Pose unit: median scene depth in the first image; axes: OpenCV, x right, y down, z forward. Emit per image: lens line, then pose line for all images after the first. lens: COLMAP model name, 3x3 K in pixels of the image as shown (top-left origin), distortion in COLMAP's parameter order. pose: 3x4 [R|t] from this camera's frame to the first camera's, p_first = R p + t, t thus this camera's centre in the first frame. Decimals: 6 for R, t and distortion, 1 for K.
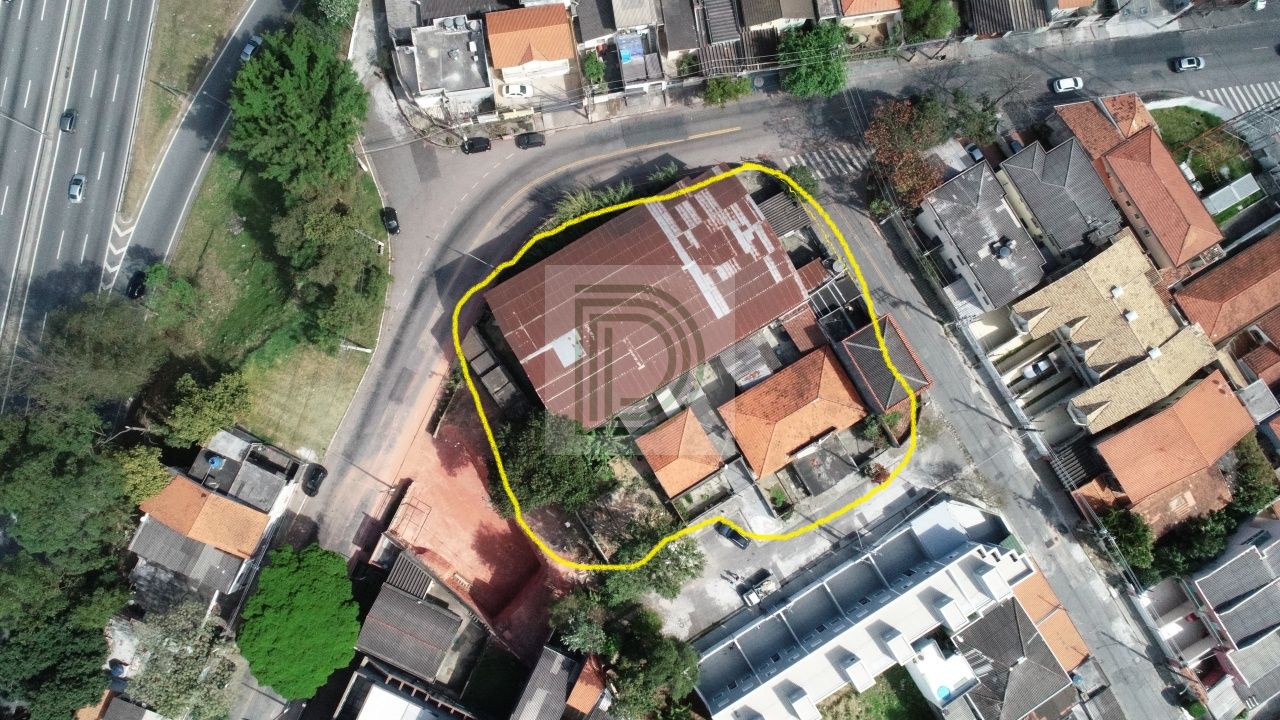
lens RADIAL K [[876.1, 0, 661.8], [0, 876.1, 338.0], [0, 0, 1]] dist [-0.017379, -0.000776]
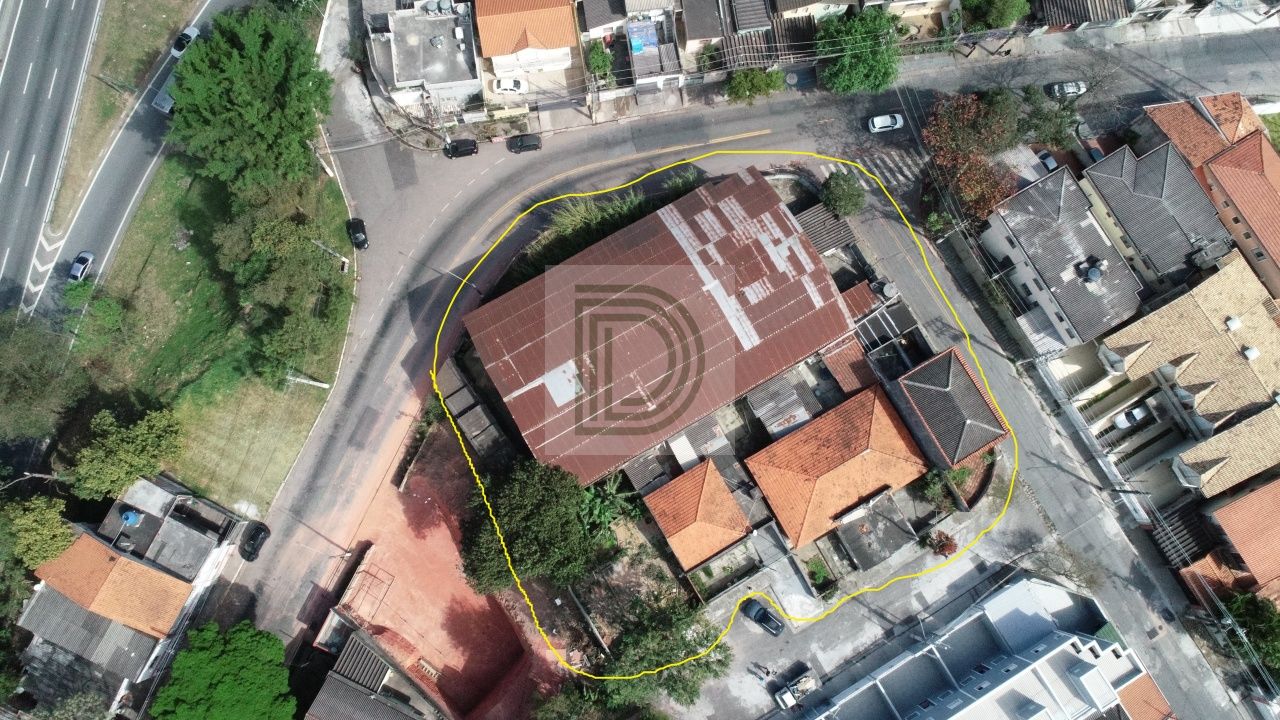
lens RADIAL K [[868.1, 0, 655.4], [0, 868.1, 342.4], [0, 0, 1]] dist [-0.012476, 0.001316]
pose [[0.999886, 0.012288, -0.008761, -0.013121], [-0.012801, 0.998045, -0.061181, 0.020547], [0.007992, 0.061287, 0.998088, 0.178632]]
